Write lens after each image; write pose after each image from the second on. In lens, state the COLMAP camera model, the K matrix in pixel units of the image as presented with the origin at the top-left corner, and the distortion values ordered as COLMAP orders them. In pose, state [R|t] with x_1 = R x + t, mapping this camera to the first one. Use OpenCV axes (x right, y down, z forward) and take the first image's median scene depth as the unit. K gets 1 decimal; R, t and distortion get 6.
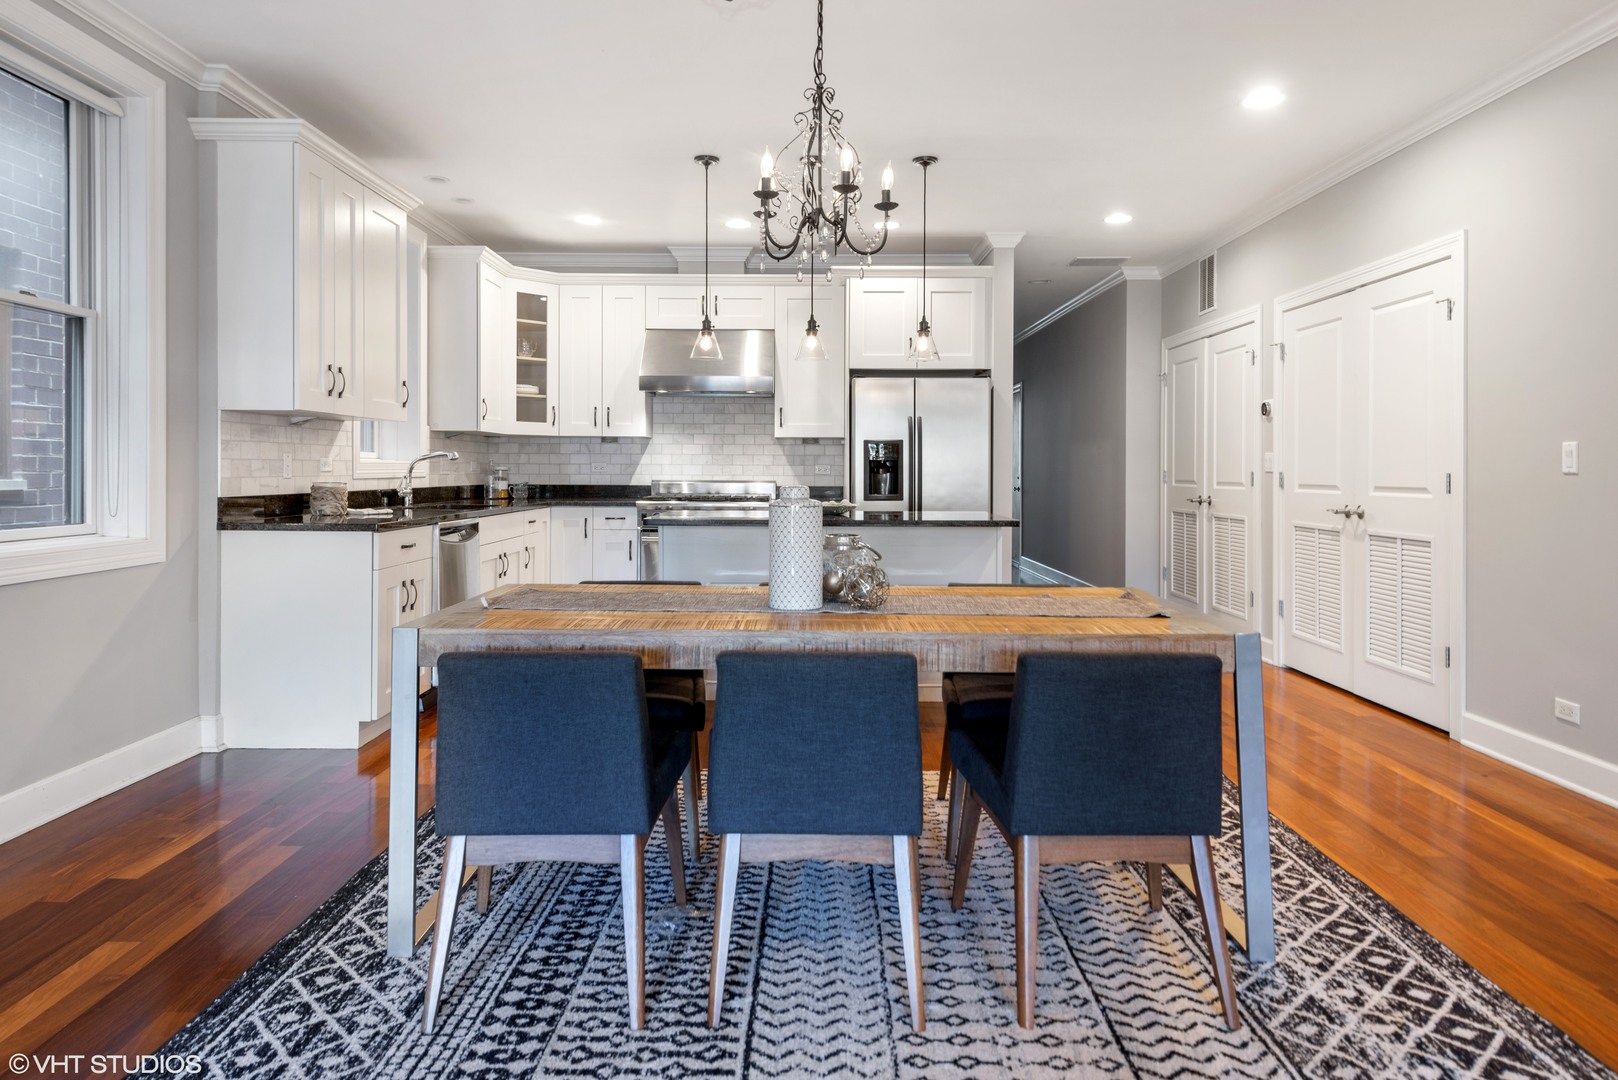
lens RADIAL K [[1000.4, 0, 801.9], [0, 1000.4, 475.7], [0, 0, 1]] dist [0.013116, -0.001688]
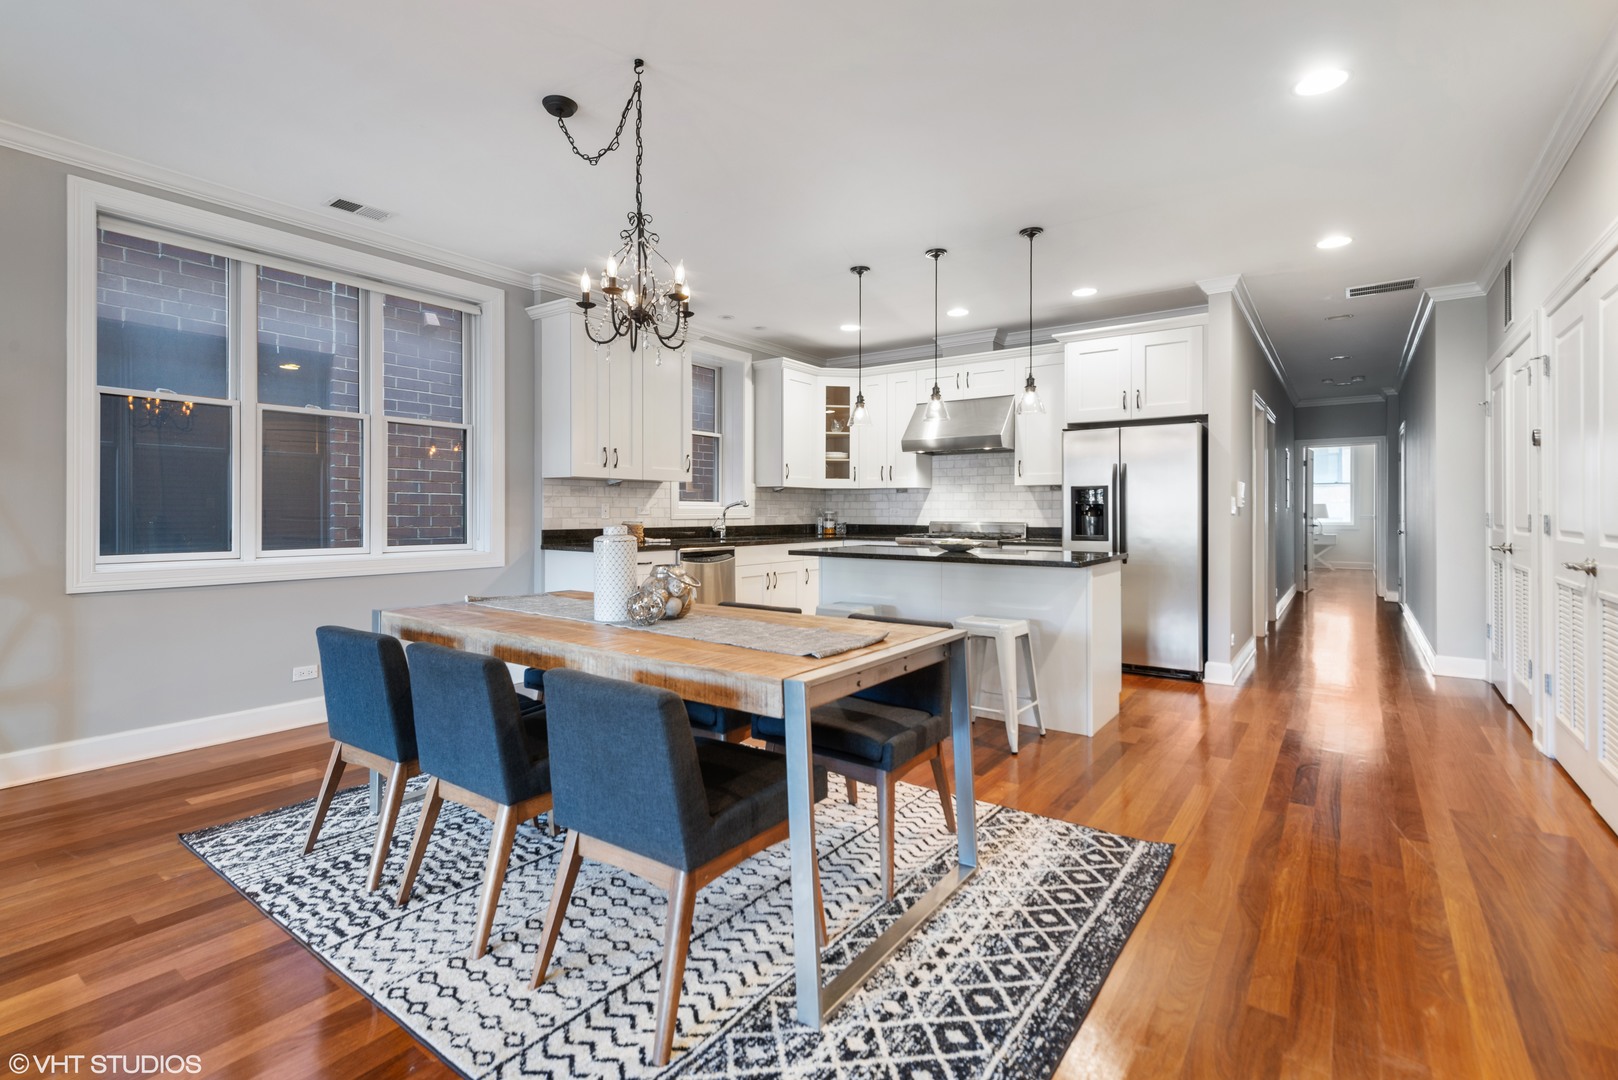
lens RADIAL K [[746.0, 0, 800.6], [0, 746.0, 511.4], [0, 0, 1]] dist [0.004821, -0.000140]
pose [[0.811699, -0.002745, -0.584069, 0.310806], [-0.002282, 0.999966, -0.007871, -0.000434], [0.584071, 0.007722, 0.811666, 0.147592]]
